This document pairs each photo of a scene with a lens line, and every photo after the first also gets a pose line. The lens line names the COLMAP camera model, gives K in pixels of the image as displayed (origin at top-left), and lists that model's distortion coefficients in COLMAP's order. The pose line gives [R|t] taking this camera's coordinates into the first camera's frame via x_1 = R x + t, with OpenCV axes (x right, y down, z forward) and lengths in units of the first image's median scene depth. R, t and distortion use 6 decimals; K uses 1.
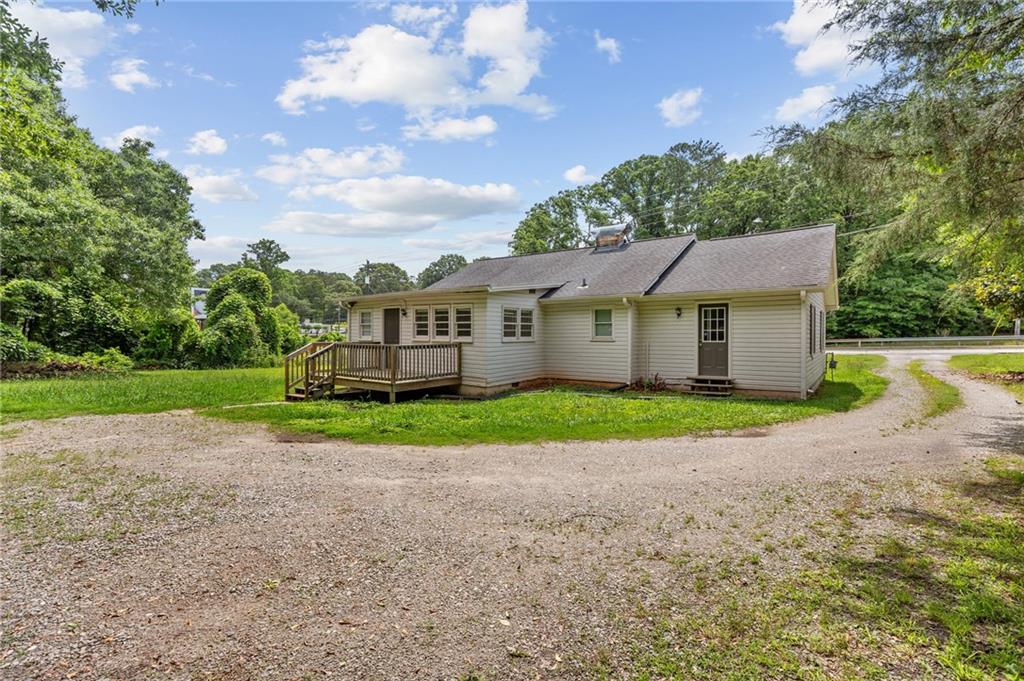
lens RADIAL K [[471.1, 0, 508.0], [0, 471.1, 335.8], [0, 0, 1]] dist [0.008443, -0.001691]
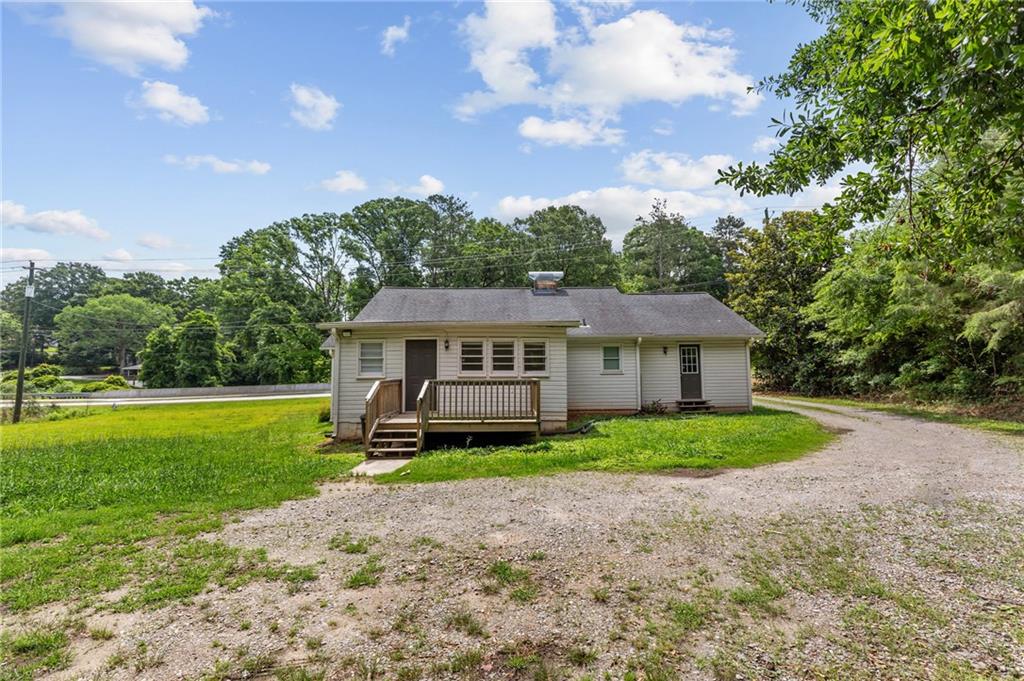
lens RADIAL K [[471.1, 0, 509.7], [0, 471.1, 336.9], [0, 0, 1]] dist [0.008443, -0.001691]
pose [[0.777988, 0.035441, 0.627279, -0.730840], [0.010628, 0.997522, -0.069542, -0.001527], [-0.628189, 0.060770, 0.775684, 0.260185]]
